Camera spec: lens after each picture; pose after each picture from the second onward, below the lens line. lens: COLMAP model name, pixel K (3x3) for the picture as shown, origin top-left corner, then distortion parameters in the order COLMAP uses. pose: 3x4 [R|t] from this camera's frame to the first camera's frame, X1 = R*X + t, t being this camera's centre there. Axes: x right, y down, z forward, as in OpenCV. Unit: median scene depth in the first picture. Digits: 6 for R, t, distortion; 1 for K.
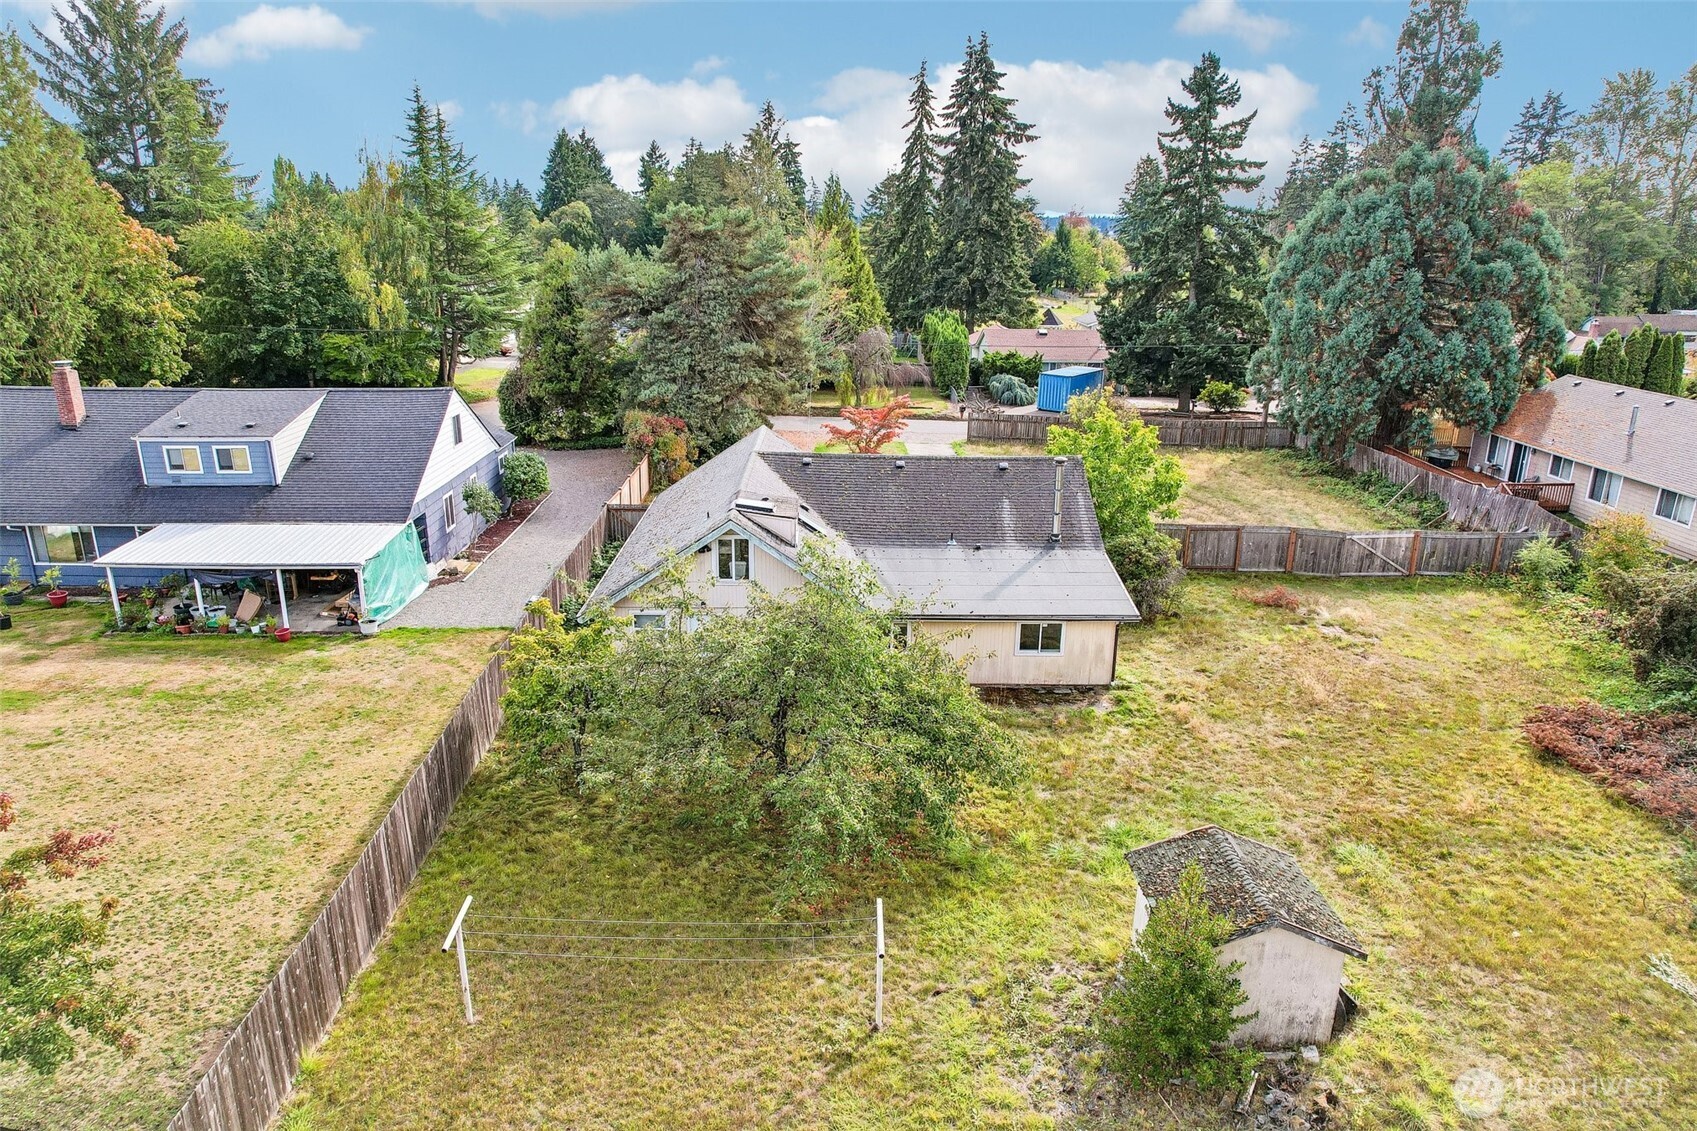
lens RADIAL K [[1096.8, 0, 861.3], [0, 1096.8, 567.2], [0, 0, 1]] dist [-0.083460, 0.078114]
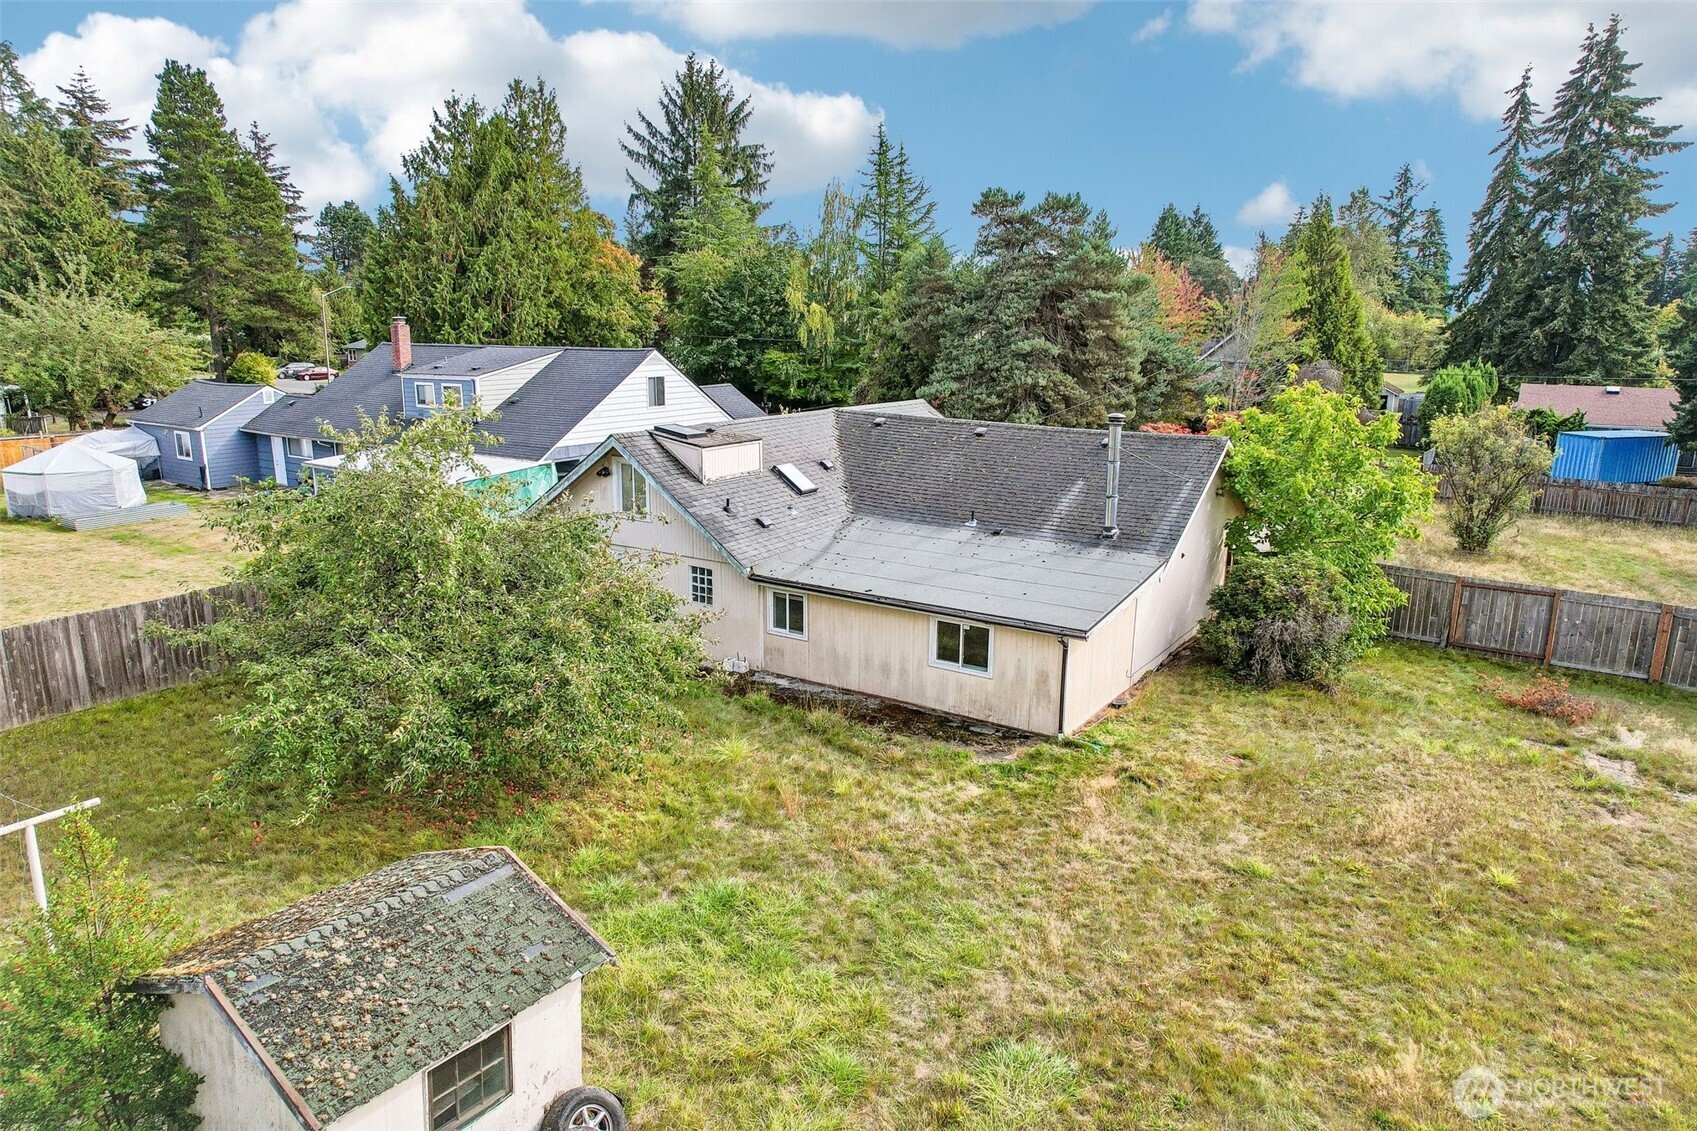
lens RADIAL K [[1096.8, 0, 861.3], [0, 1096.8, 567.2], [0, 0, 1]] dist [-0.083460, 0.078114]
pose [[0.822595, 0.121163, -0.555569, 0.215844], [-0.171182, 0.984477, -0.038755, 0.023828], [0.542249, 0.126983, 0.830567, 0.172445]]
